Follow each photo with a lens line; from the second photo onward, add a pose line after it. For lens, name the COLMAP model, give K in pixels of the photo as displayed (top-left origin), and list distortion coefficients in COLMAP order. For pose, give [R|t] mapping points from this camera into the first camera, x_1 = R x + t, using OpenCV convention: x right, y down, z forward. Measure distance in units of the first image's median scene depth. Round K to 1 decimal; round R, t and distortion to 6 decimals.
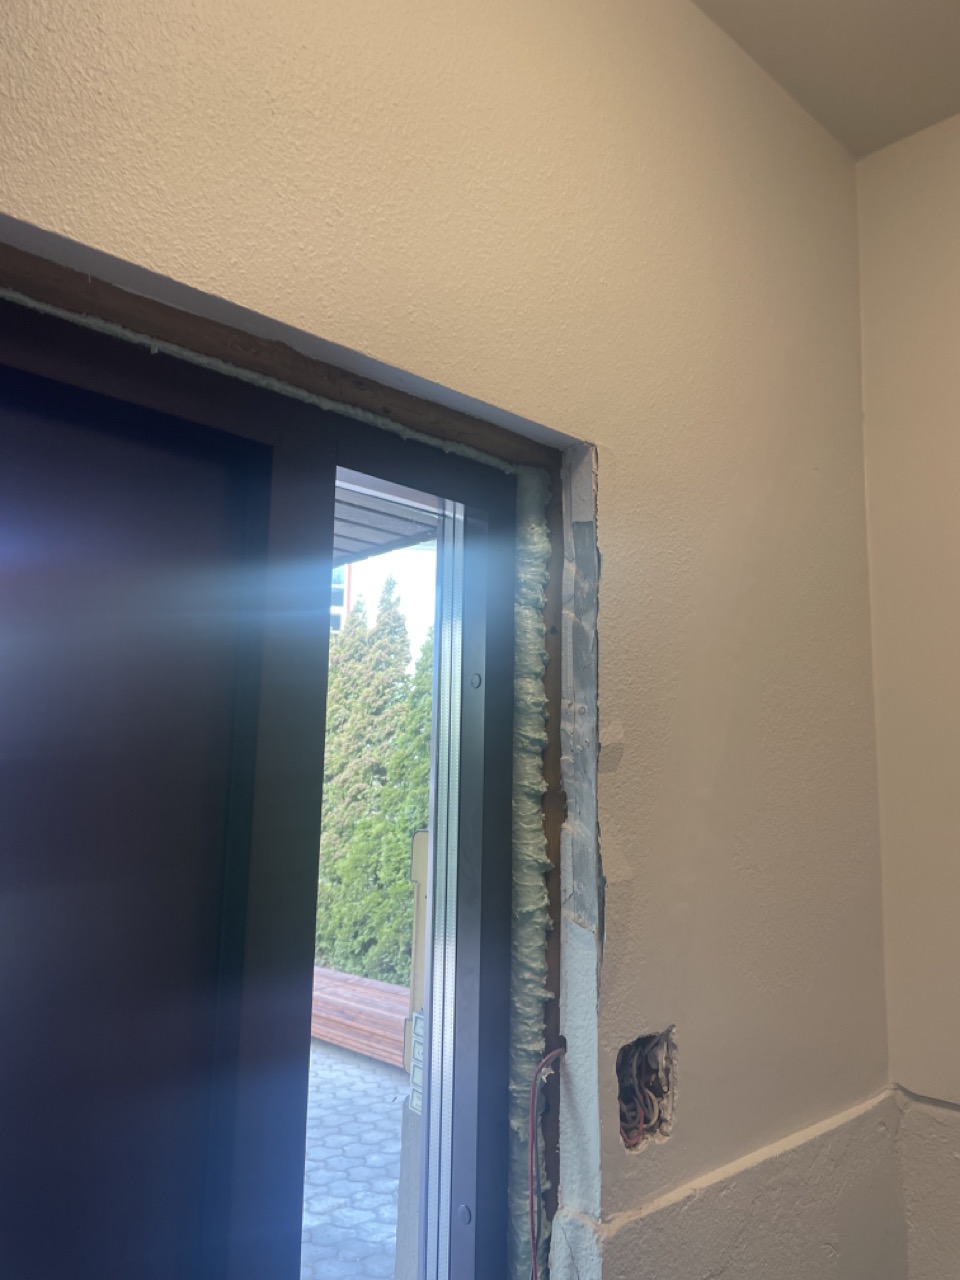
lens RADIAL K [[963.8, 0, 486.7], [0, 963.8, 642.1], [0, 0, 1]] dist [0.071284, -0.095641]
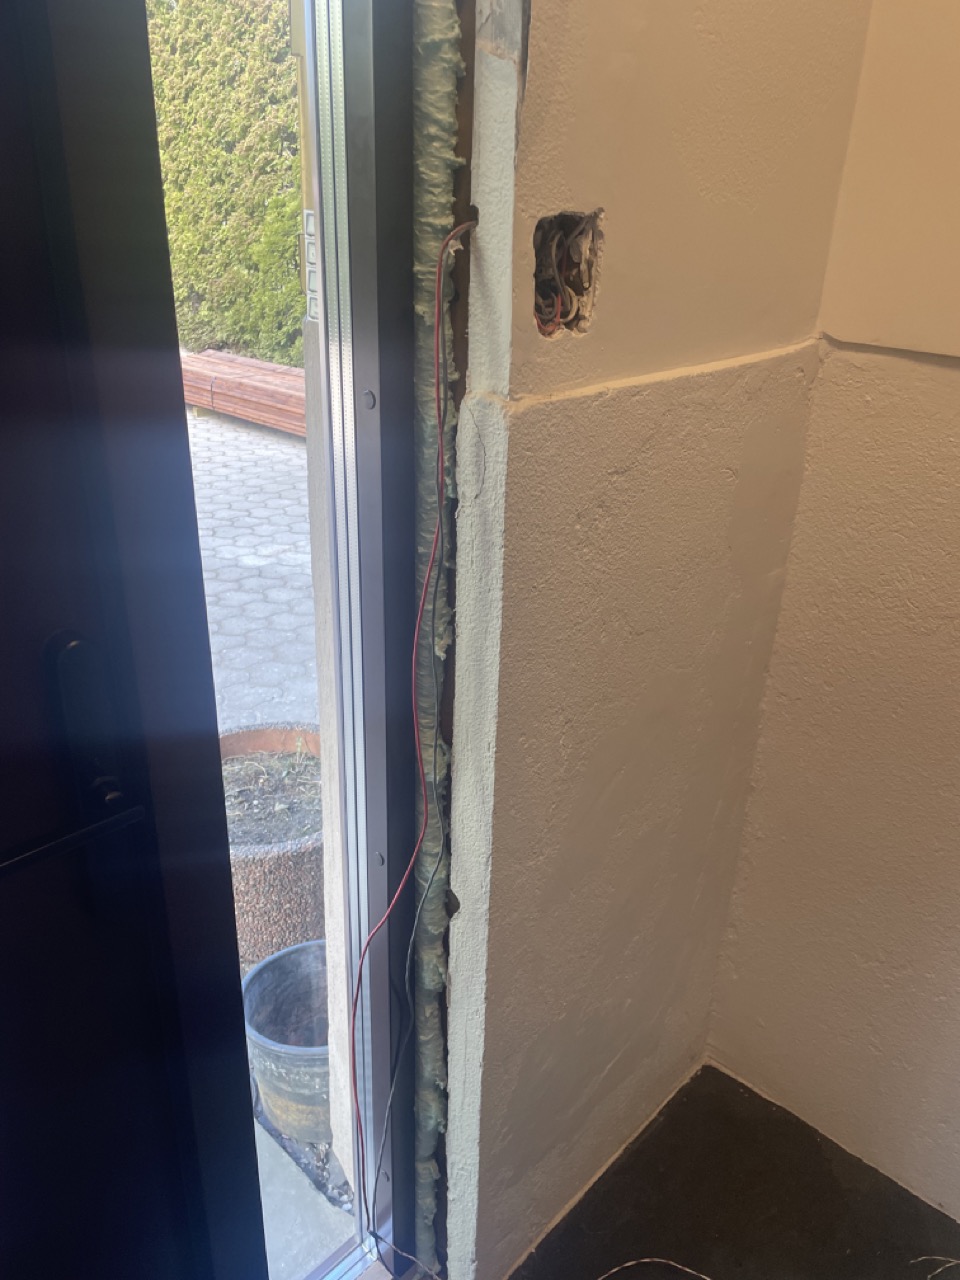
lens RADIAL K [[963.8, 0, 486.7], [0, 963.8, 642.1], [0, 0, 1]] dist [0.071284, -0.095641]
pose [[0.997730, -0.016469, 0.065295, 0.025705], [-0.022432, 0.832970, 0.552863, 0.241512], [-0.063494, -0.553072, 0.830710, 0.066730]]
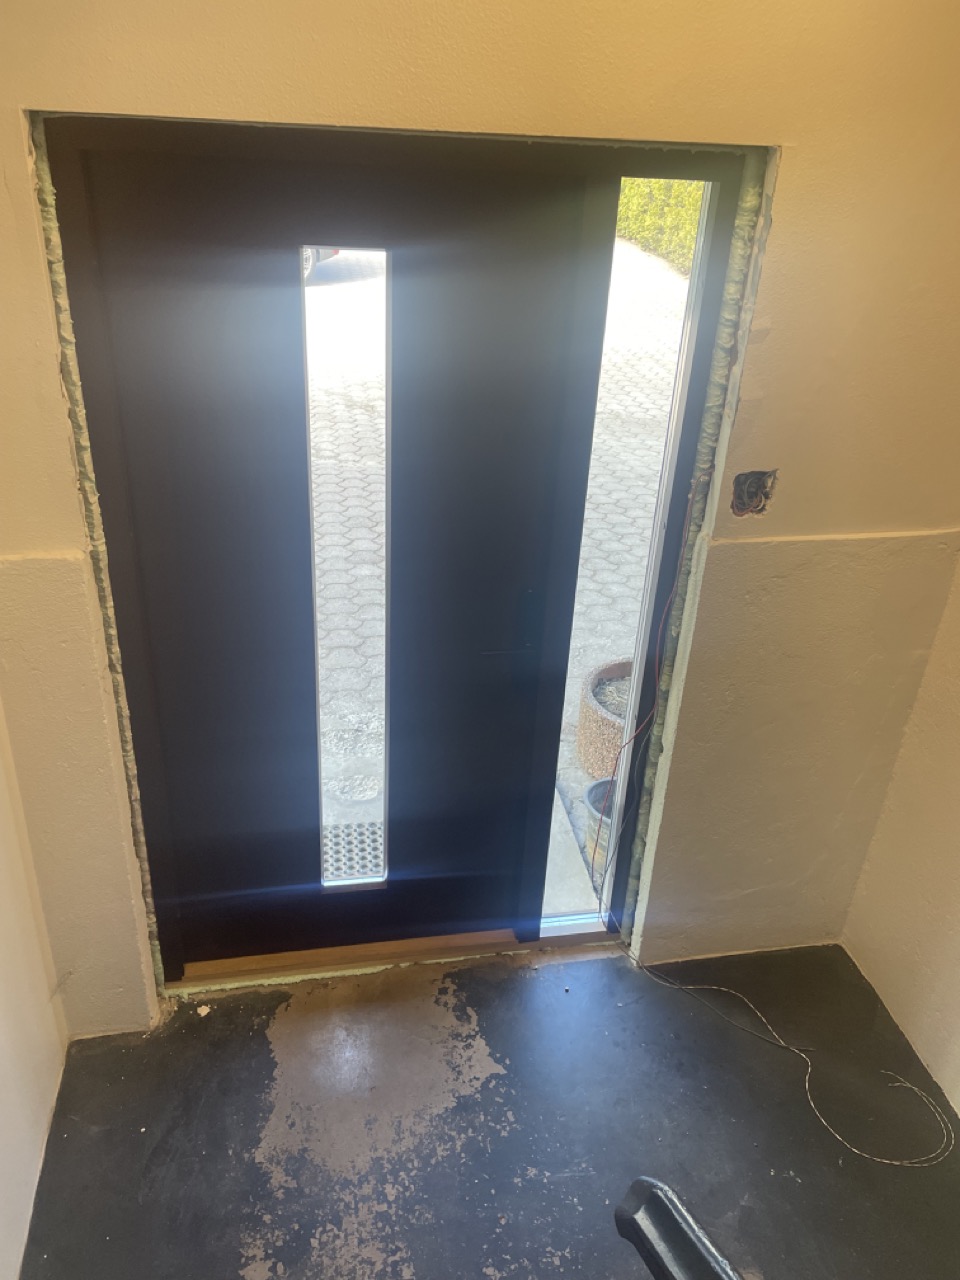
lens RADIAL K [[963.8, 0, 486.7], [0, 963.8, 642.1], [0, 0, 1]] dist [0.071284, -0.095641]
pose [[0.845597, 0.276640, -0.456548, 0.722335], [0.047101, 0.813244, 0.580014, -0.533529], [0.531740, -0.511962, 0.674646, -0.904825]]
